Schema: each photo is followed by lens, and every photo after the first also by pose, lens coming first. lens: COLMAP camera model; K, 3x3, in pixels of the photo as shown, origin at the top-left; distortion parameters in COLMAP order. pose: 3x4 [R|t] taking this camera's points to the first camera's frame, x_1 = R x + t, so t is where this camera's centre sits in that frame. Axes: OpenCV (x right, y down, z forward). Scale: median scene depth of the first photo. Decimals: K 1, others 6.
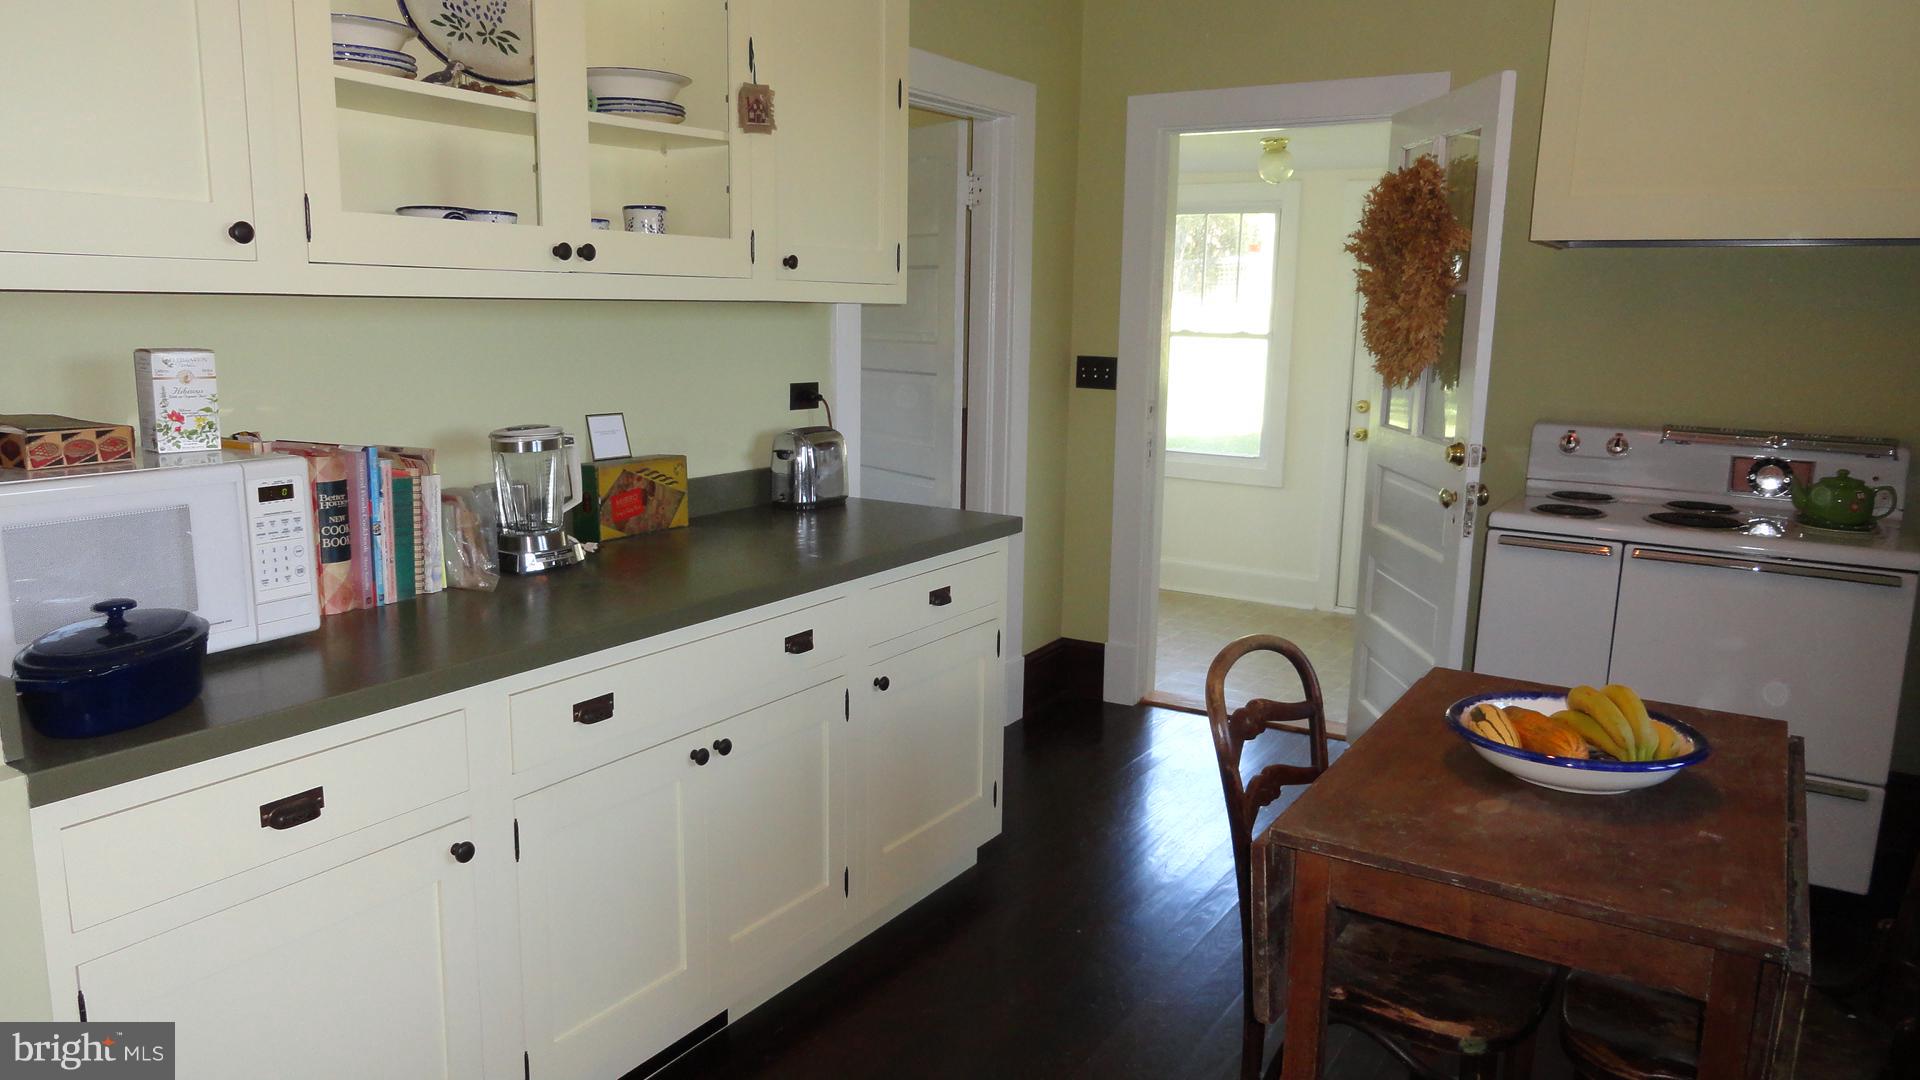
lens RADIAL K [[1318.9, 0, 960.0], [0, 1318.9, 540.0], [0, 0, 1]] dist [0.005739, 0.005135]
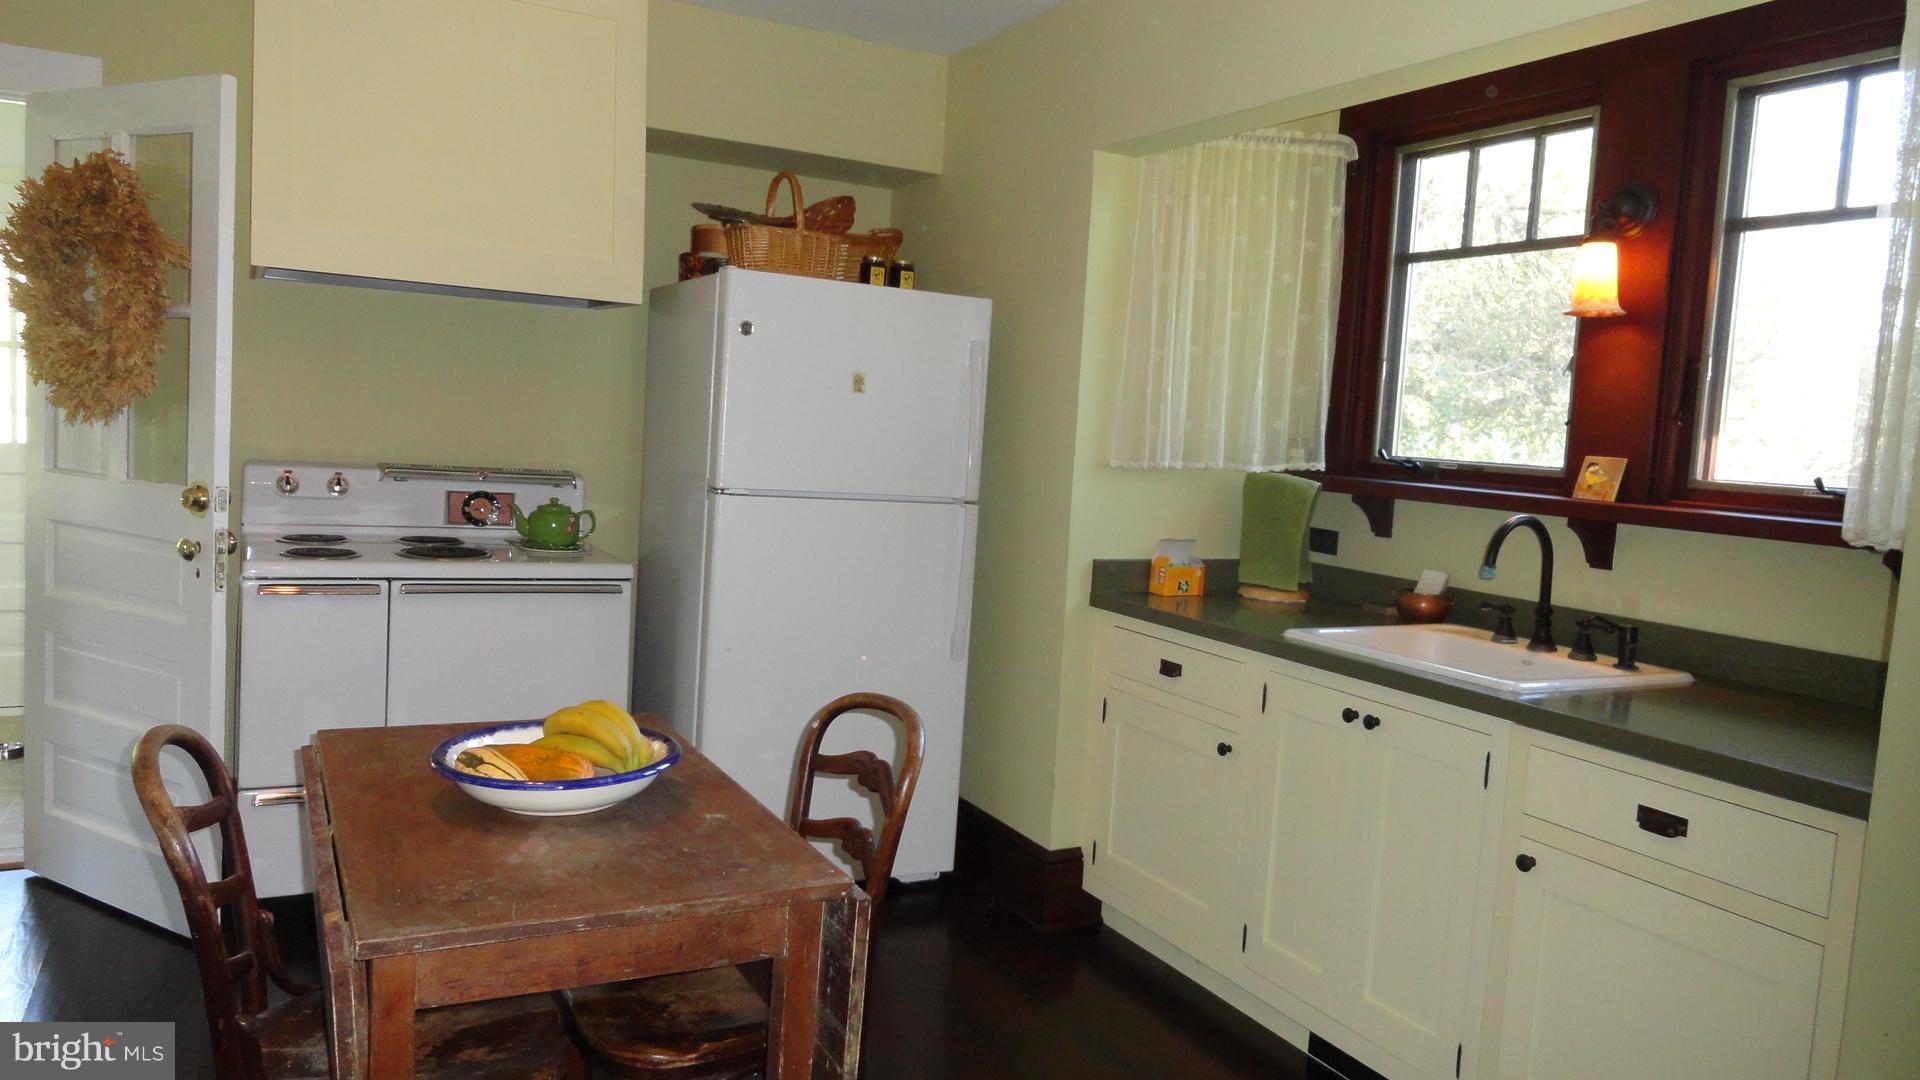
lens RADIAL K [[1318.9, 0, 960.0], [0, 1318.9, 540.0], [0, 0, 1]] dist [0.005739, 0.005135]
pose [[0.502624, -0.067532, 0.861863, -0.130142], [0.100800, 0.994722, 0.019158, -0.003337], [-0.858608, 0.077246, 0.506779, 0.122329]]
